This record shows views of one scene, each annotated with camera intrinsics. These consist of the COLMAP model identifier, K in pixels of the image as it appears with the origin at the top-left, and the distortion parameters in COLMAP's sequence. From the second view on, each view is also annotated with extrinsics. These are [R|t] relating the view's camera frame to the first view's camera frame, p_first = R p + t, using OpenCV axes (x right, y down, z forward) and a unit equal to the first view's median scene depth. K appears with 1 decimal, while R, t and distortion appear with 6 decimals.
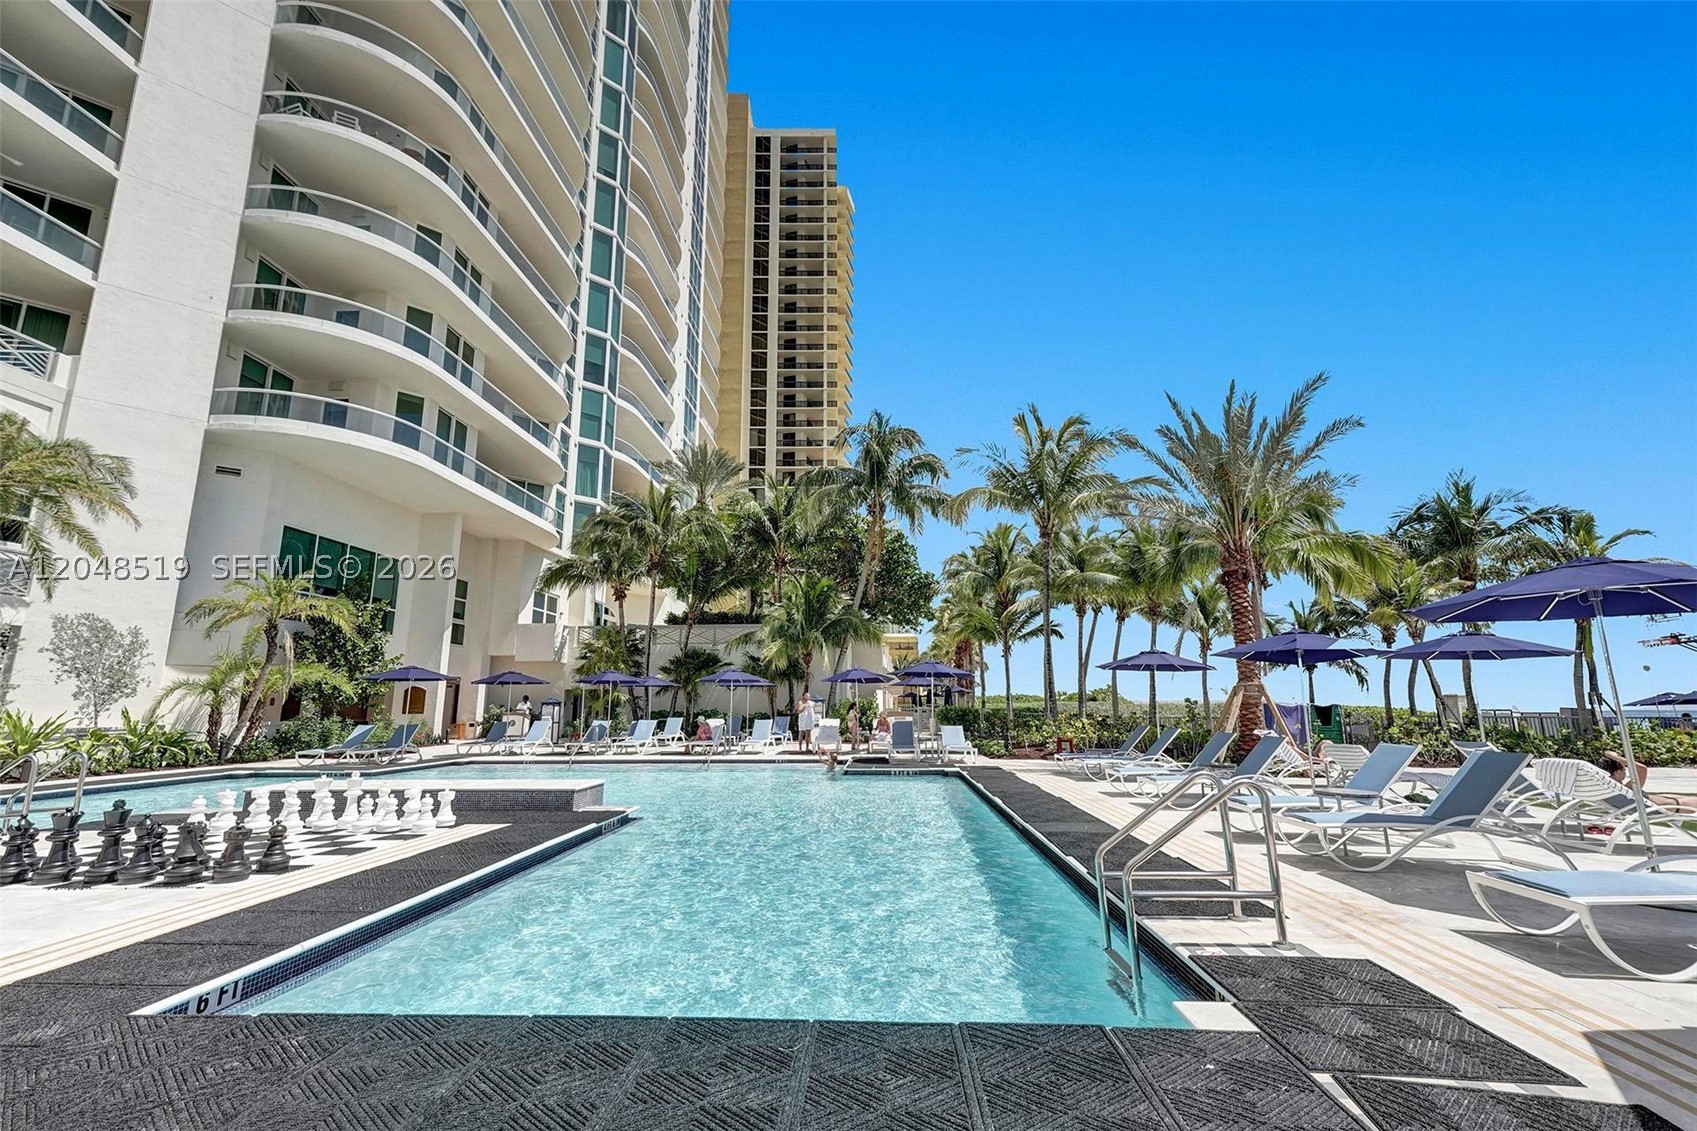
lens RADIAL K [[705.7, 0, 848.5], [0, 705.7, 565.5], [0, 0, 1]] dist [-0.002615, -0.000306]
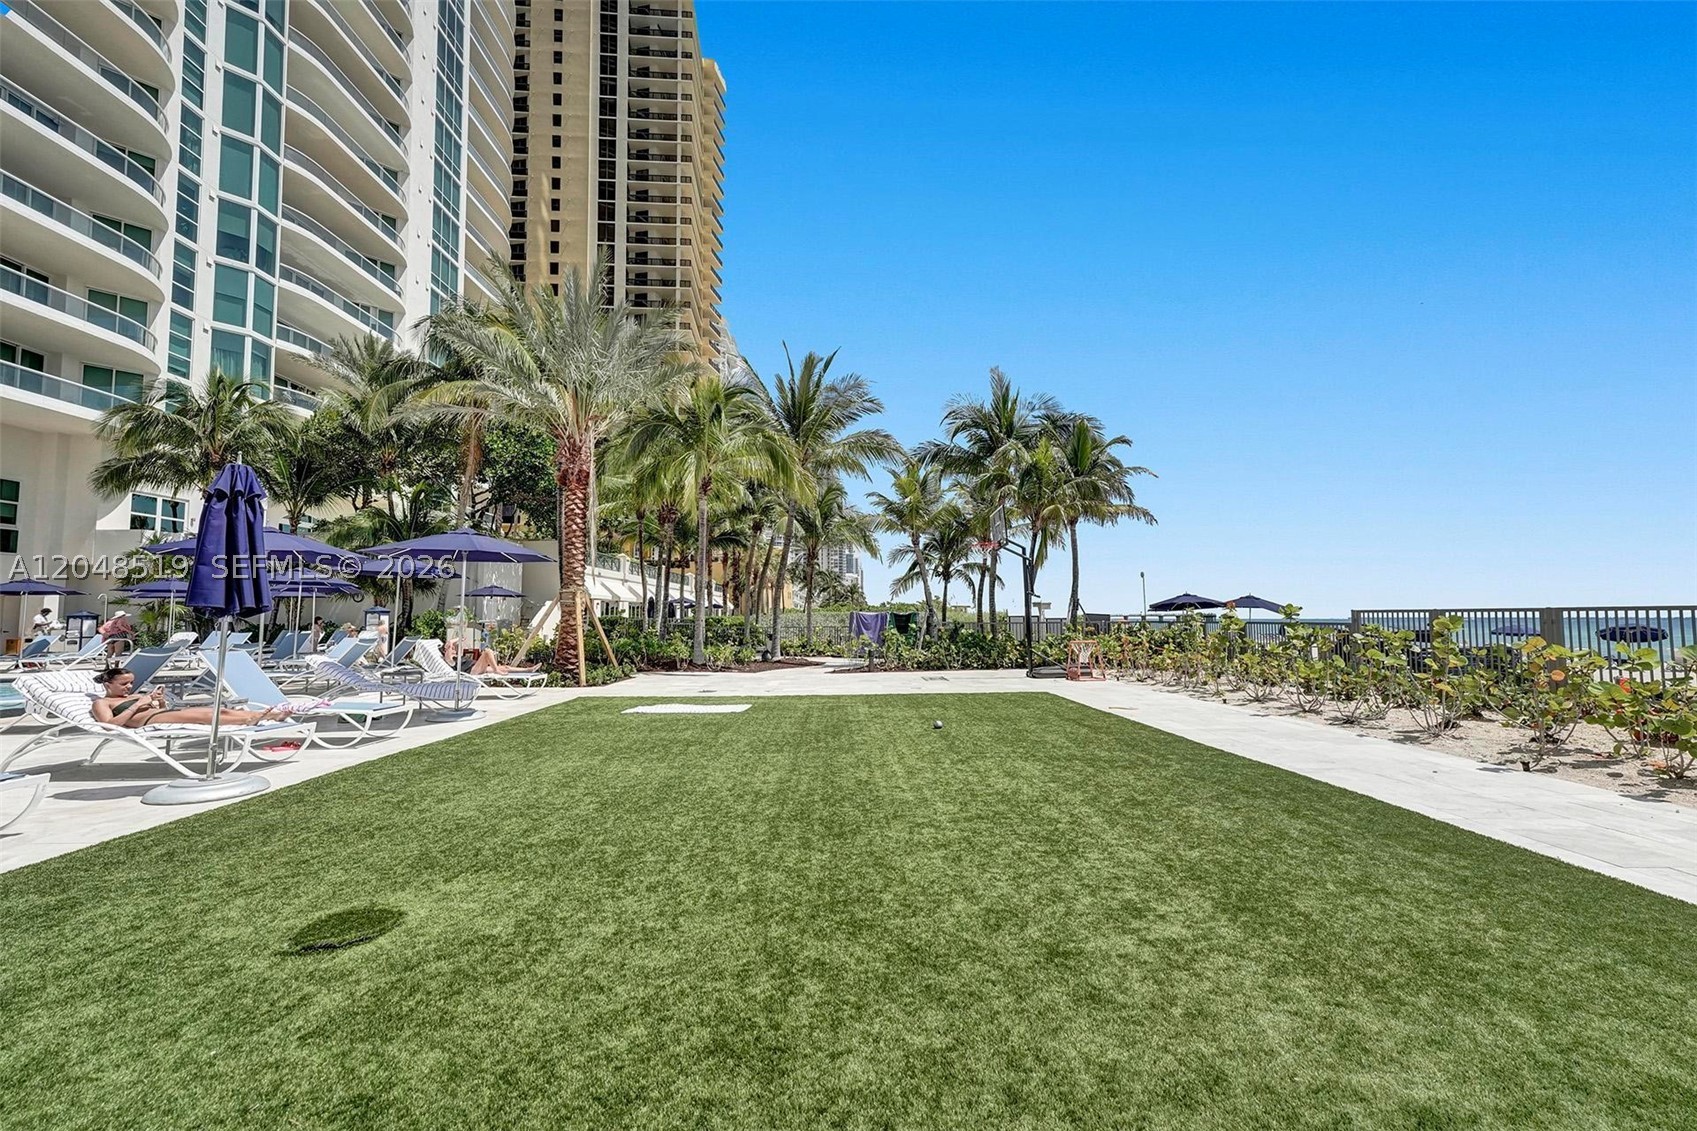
lens RADIAL K [[705.7, 0, 848.5], [0, 705.7, 565.5], [0, 0, 1]] dist [-0.002615, -0.000306]
pose [[0.997078, 0.001480, 0.076374, 0.398037], [-0.010445, 0.993064, 0.117112, 0.012710], [-0.075671, -0.117568, 0.990178, 0.032276]]
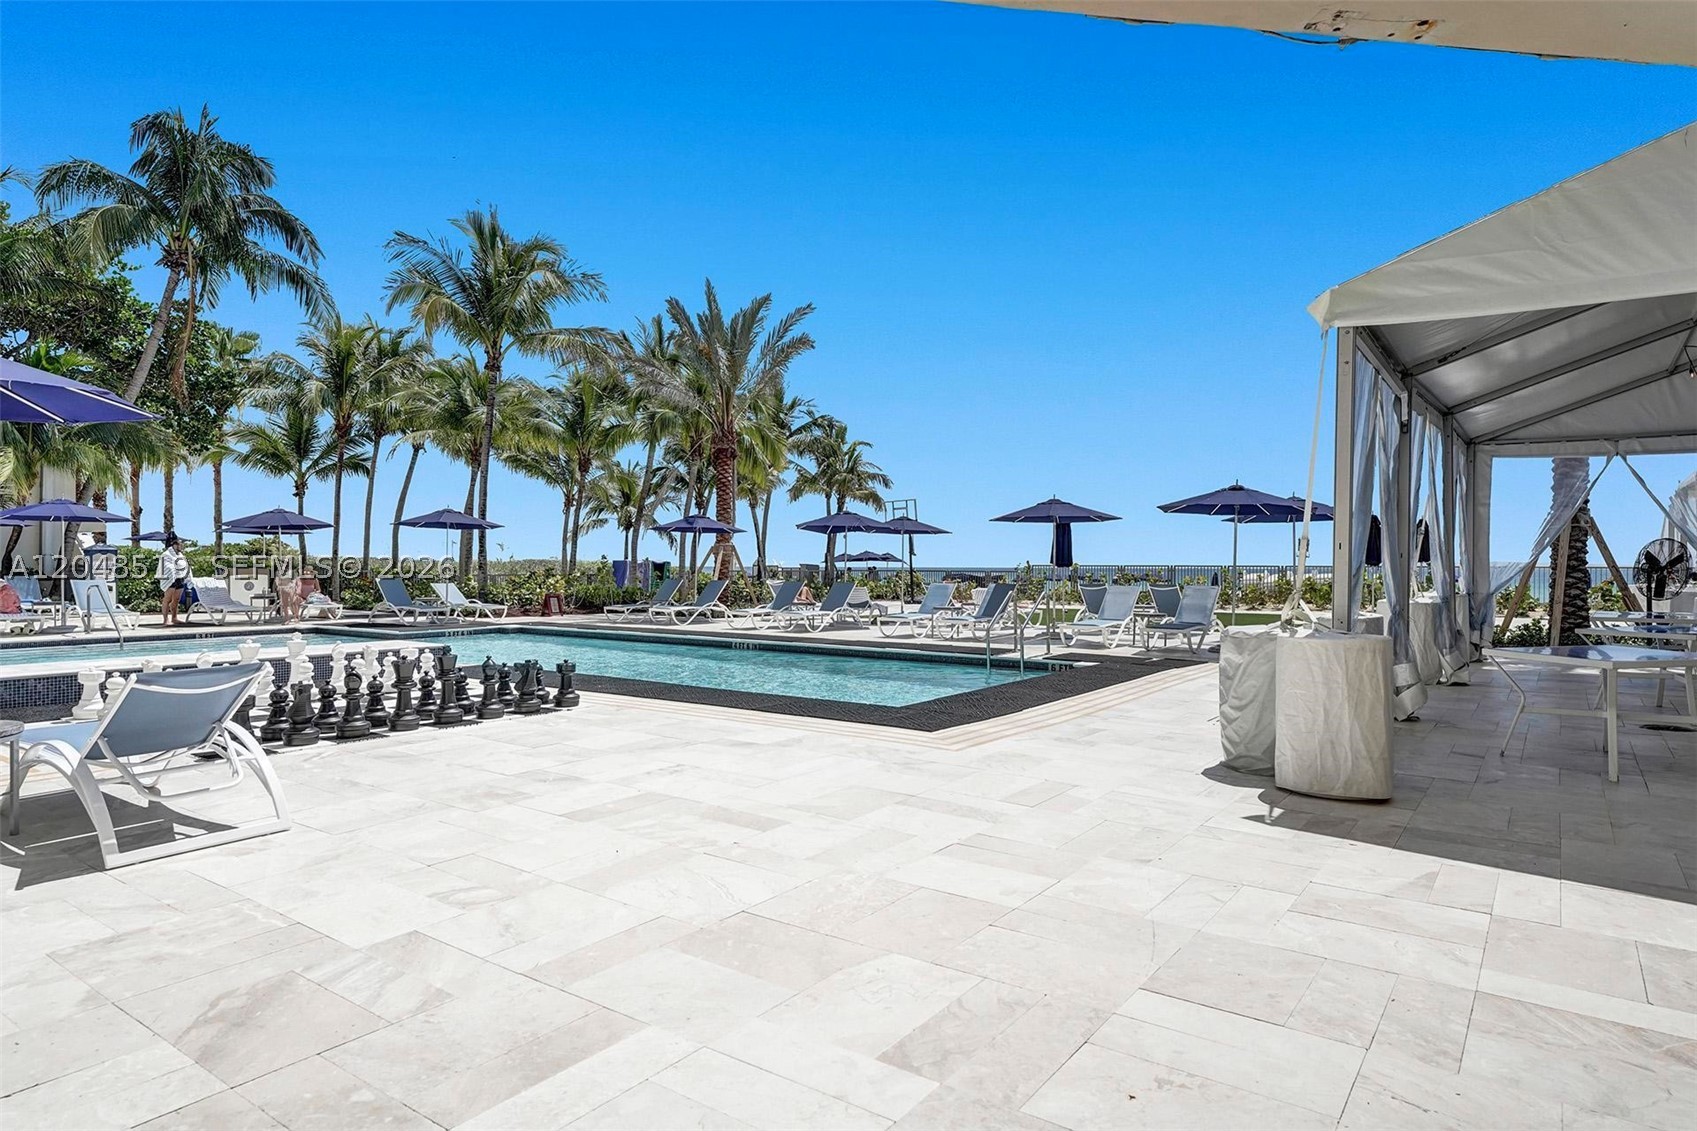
lens RADIAL K [[958.0, 0, 848.5], [0, 958.0, 565.5], [0, 0, 1]] dist [0.002618, 0.000452]
pose [[0.528443, 0.000079, 0.848969, -0.364199], [-0.164699, 0.981011, 0.102426, 0.001731], [-0.832840, -0.193951, 0.518422, -0.015486]]
